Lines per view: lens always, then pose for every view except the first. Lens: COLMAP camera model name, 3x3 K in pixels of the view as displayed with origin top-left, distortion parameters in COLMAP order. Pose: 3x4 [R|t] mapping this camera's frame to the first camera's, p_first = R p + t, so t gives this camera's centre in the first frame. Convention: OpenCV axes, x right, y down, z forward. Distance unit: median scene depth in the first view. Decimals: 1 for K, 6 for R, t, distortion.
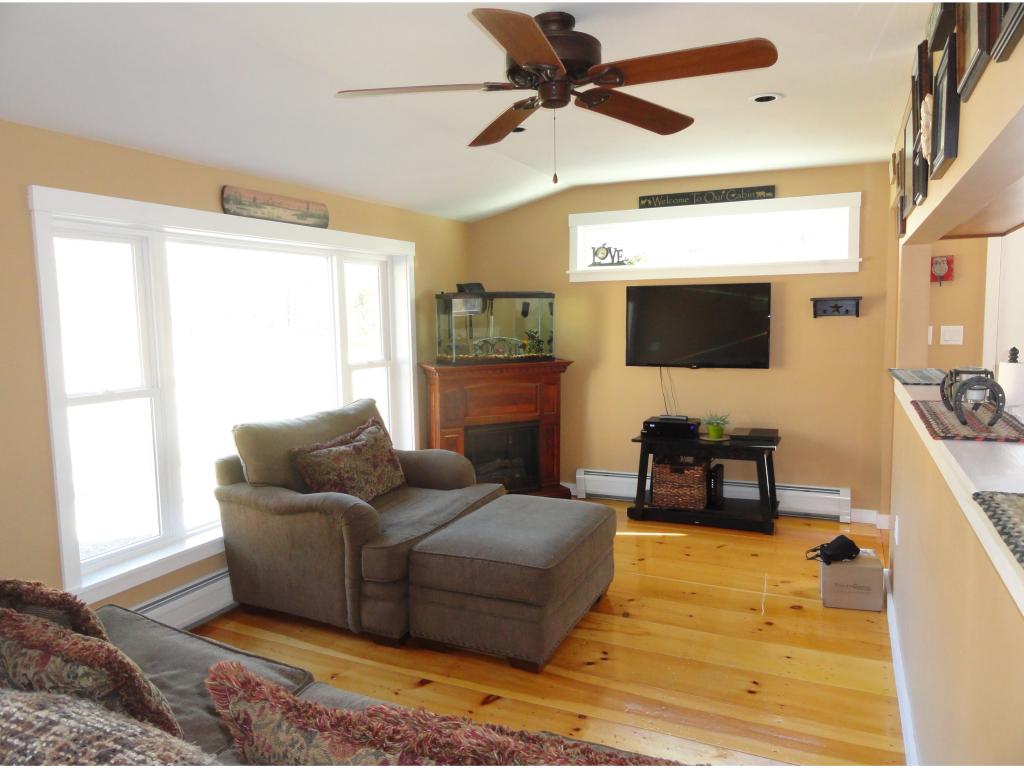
lens RADIAL K [[723.0, 0, 510.8], [0, 723.0, 381.9], [0, 0, 1]] dist [-0.002395, 0.004750]
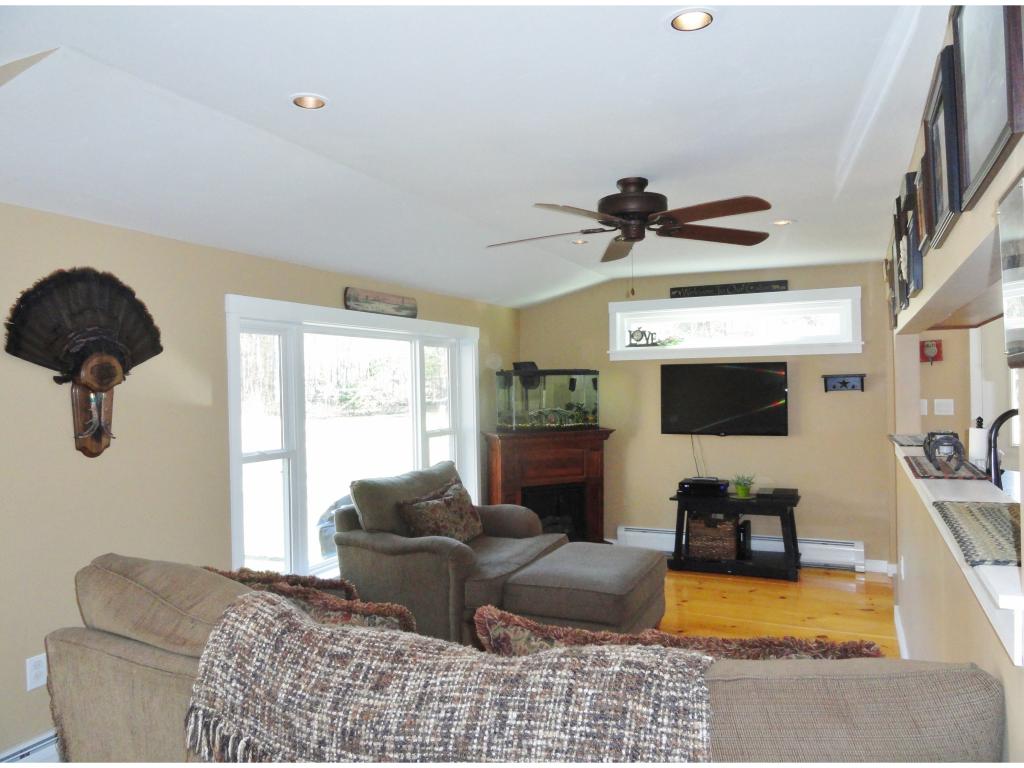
lens RADIAL K [[723.0, 0, 513.4], [0, 723.0, 383.8], [0, 0, 1]] dist [-0.002395, 0.004750]
pose [[0.999981, -0.000692, -0.006126, -0.083461], [0.000106, 0.995458, -0.095198, 0.009884], [0.006164, 0.095196, 0.995439, -0.180136]]
